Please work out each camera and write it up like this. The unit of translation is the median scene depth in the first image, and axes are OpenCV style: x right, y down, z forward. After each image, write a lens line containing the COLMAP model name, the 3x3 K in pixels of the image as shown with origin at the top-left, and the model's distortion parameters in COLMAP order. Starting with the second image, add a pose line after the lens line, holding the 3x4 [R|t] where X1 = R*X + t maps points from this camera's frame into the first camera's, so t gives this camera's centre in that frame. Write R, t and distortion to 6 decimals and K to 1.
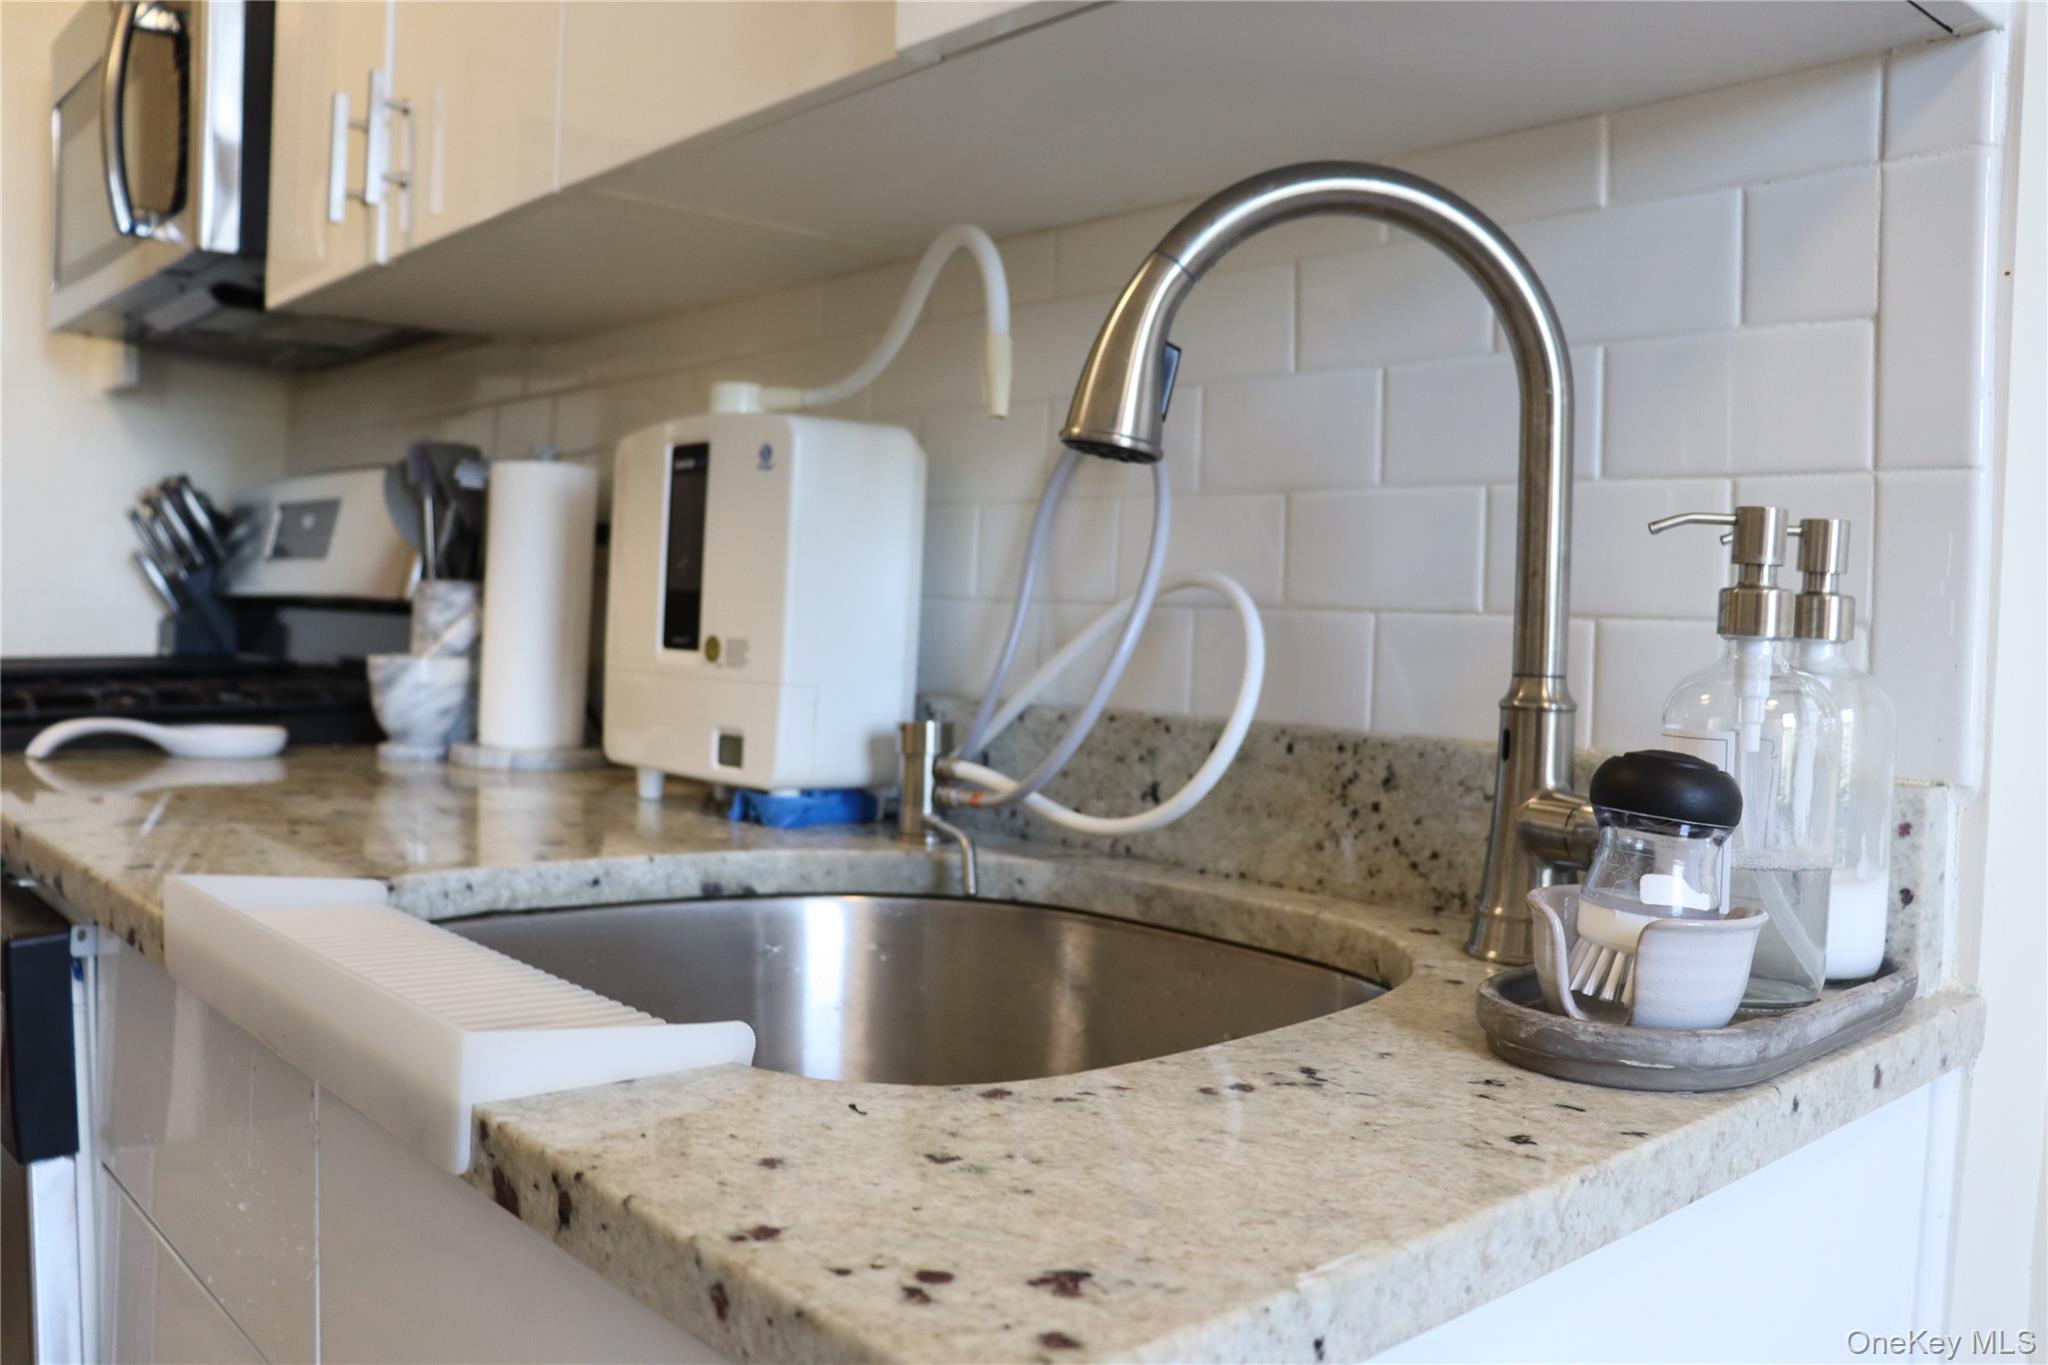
lens RADIAL K [[1674.2, 0, 1033.3], [0, 1674.2, 671.7], [0, 0, 1]] dist [-0.170012, 0.135107]
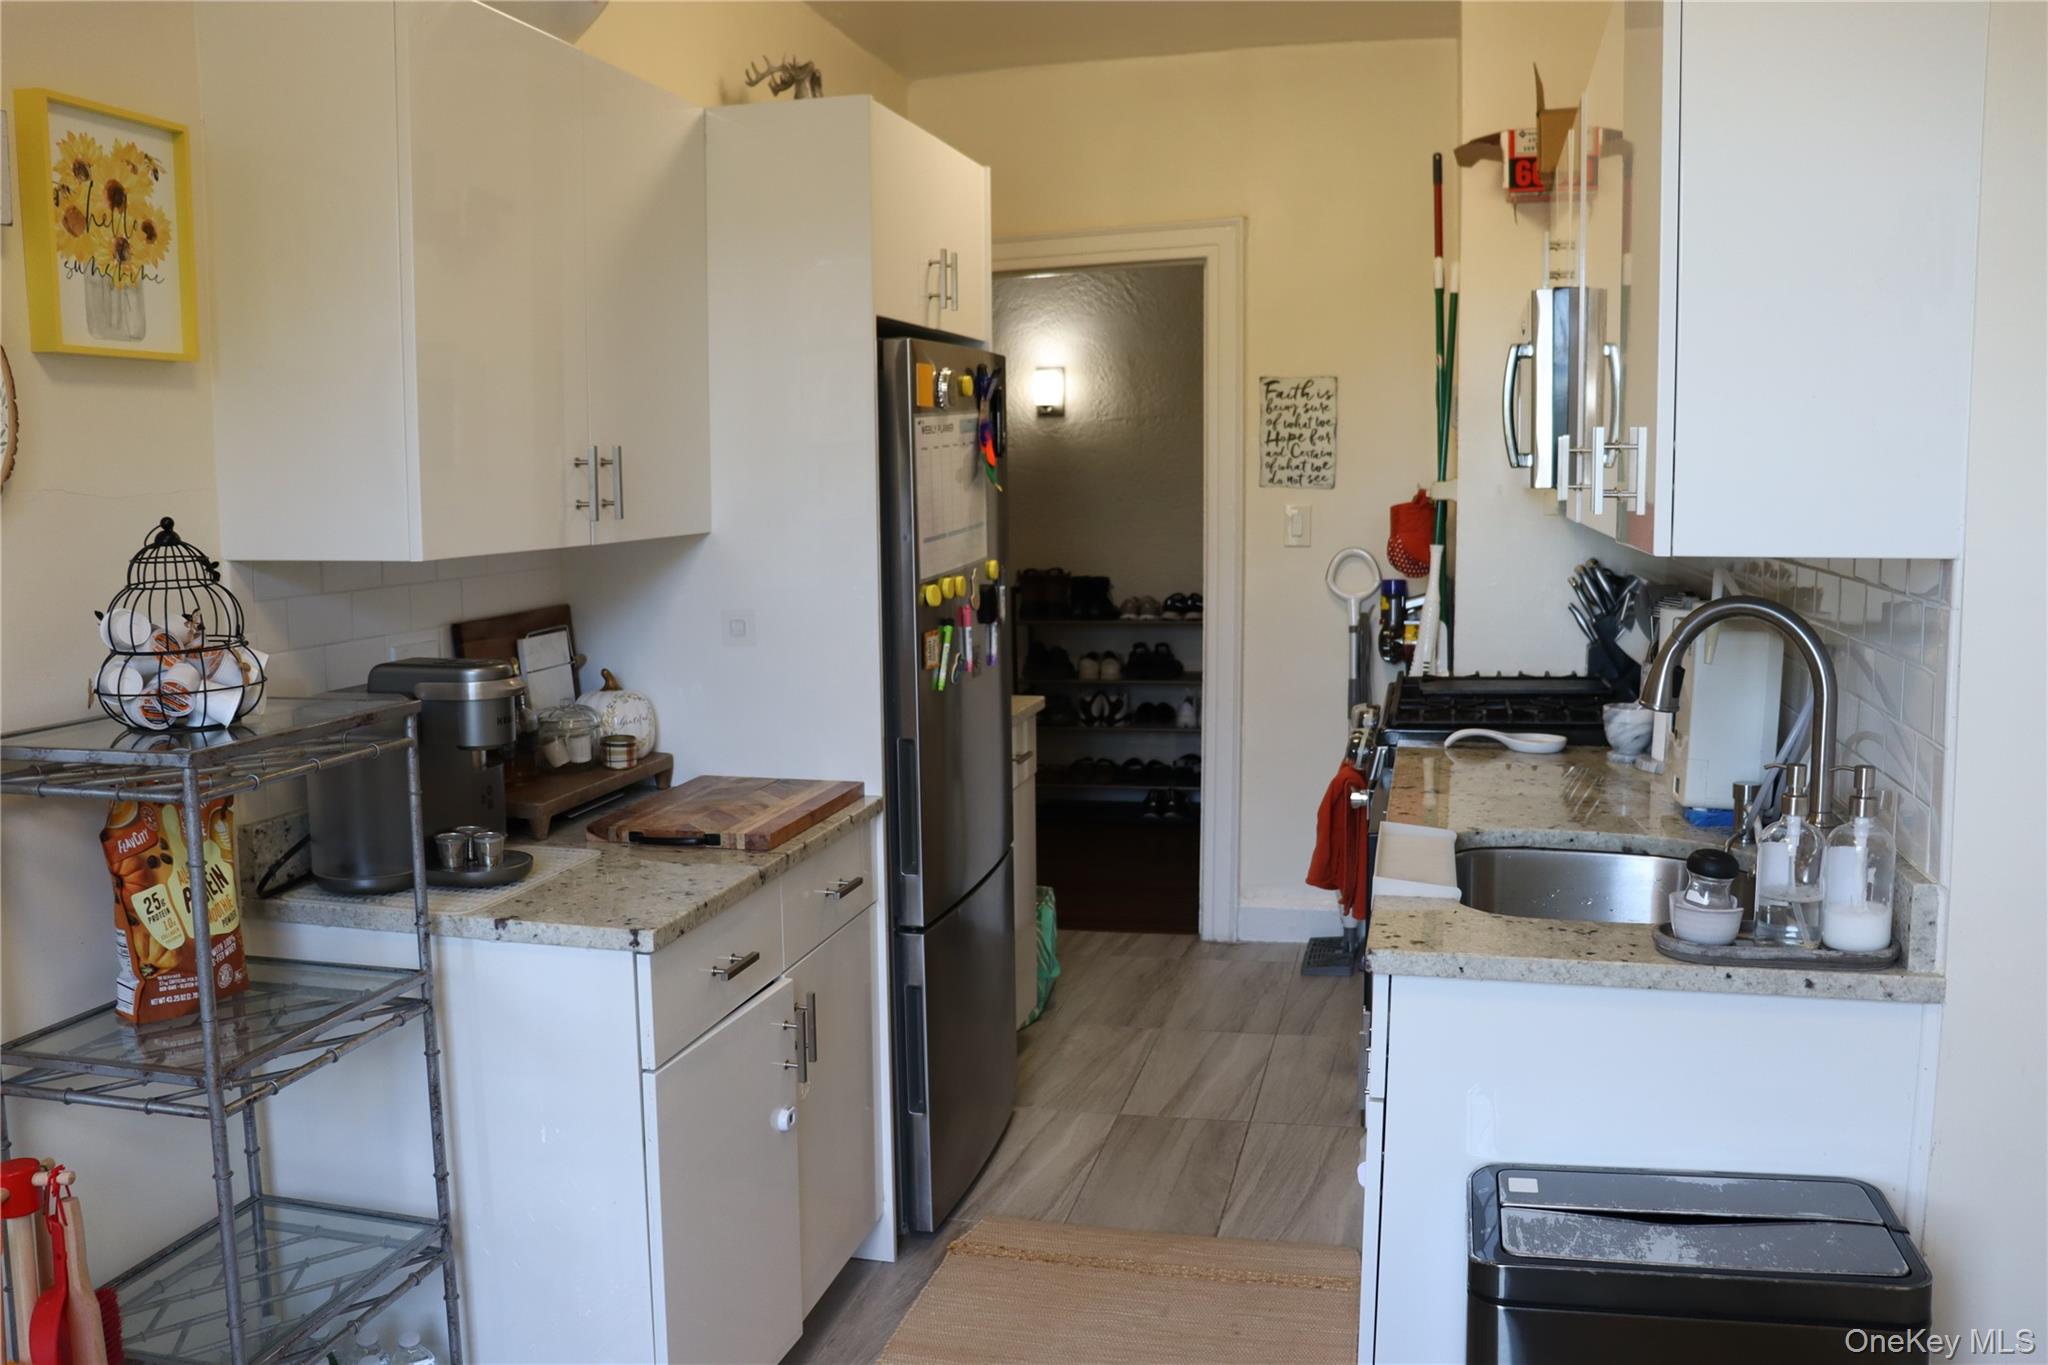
lens RADIAL K [[1674.2, 0, 1026.9], [0, 1674.2, 679.5], [0, 0, 1]] dist [-0.170012, 0.135107]
pose [[0.558616, 0.066116, -0.826787, 1.282325], [-0.007849, 0.997195, 0.074440, -0.283196], [0.829389, -0.035094, 0.557568, -0.997365]]
